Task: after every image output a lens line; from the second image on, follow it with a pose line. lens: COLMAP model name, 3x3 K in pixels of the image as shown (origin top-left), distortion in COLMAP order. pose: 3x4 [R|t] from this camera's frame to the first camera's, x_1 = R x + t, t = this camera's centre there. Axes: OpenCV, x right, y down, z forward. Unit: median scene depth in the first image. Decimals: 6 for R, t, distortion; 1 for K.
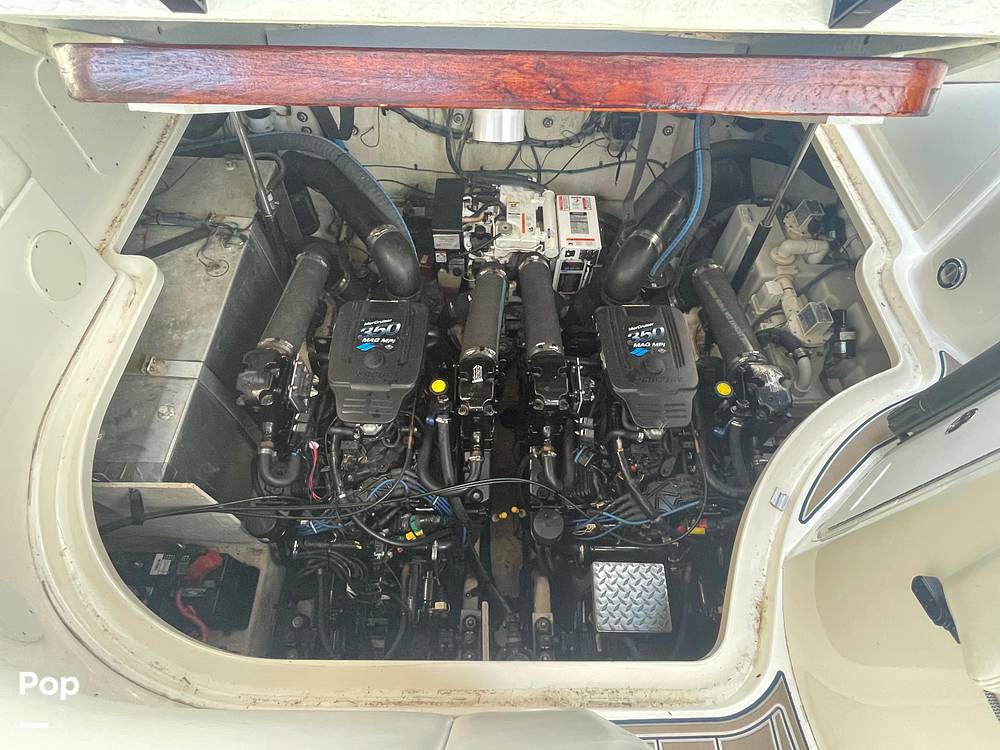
lens RADIAL K [[543.5, 0, 499.1], [0, 543.5, 374.9], [0, 0, 1]] dist [-0.002045, -0.000367]
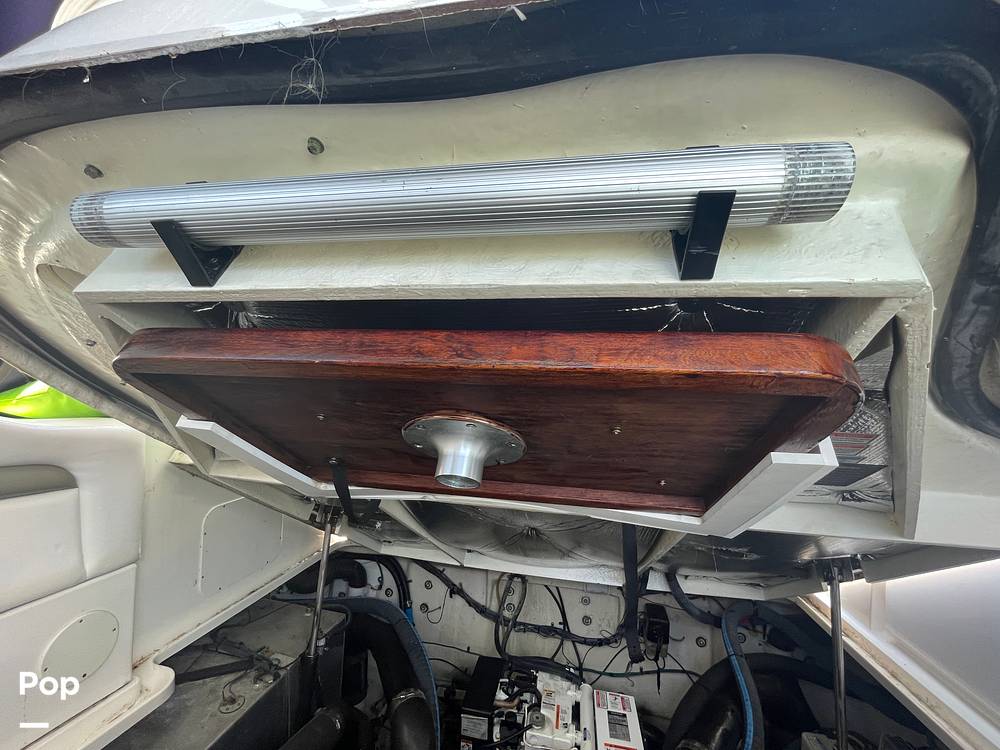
lens RADIAL K [[406.7, 0, 500.0], [0, 406.7, 375.1], [0, 0, 1]] dist [-0.001778, -0.000235]
pose [[0.983454, 0.011093, -0.180820, 0.066457], [-0.161900, 0.501675, -0.849771, 0.039217], [0.081287, 0.864985, 0.495170, 0.125350]]
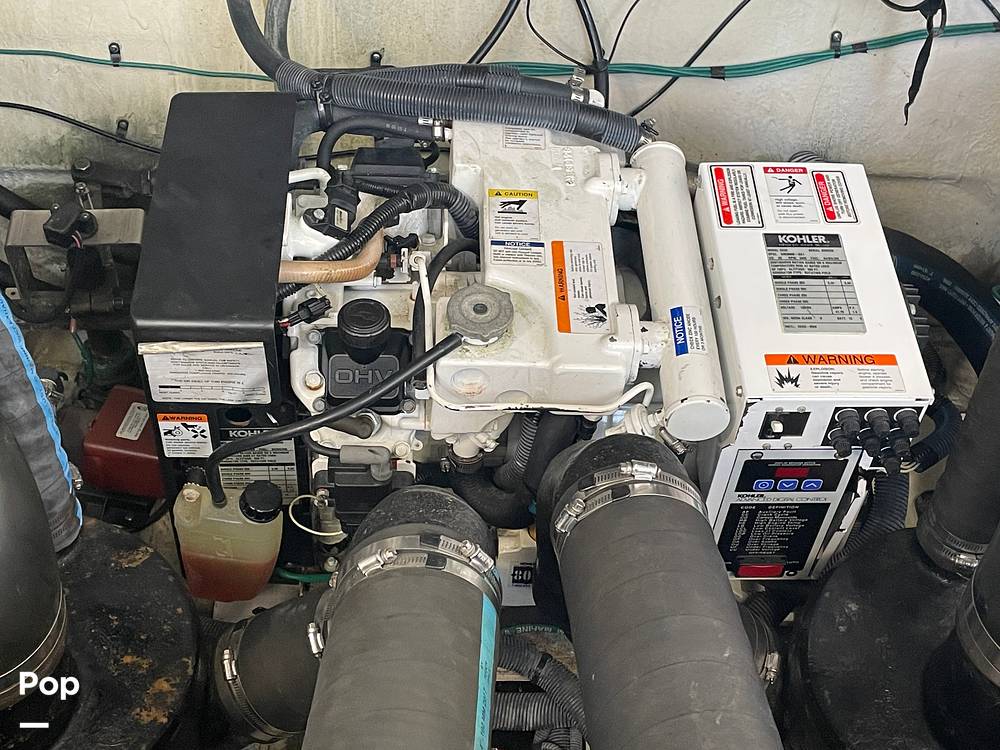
lens RADIAL K [[1397.3, 0, 504.7], [0, 1397.3, 373.4], [0, 0, 1]] dist [0.088600, 0.000000]
pose [[0.998856, -0.012014, 0.046293, -0.004757], [0.019455, 0.986299, -0.163815, -0.149291], [-0.043691, 0.164528, 0.985404, 0.440891]]
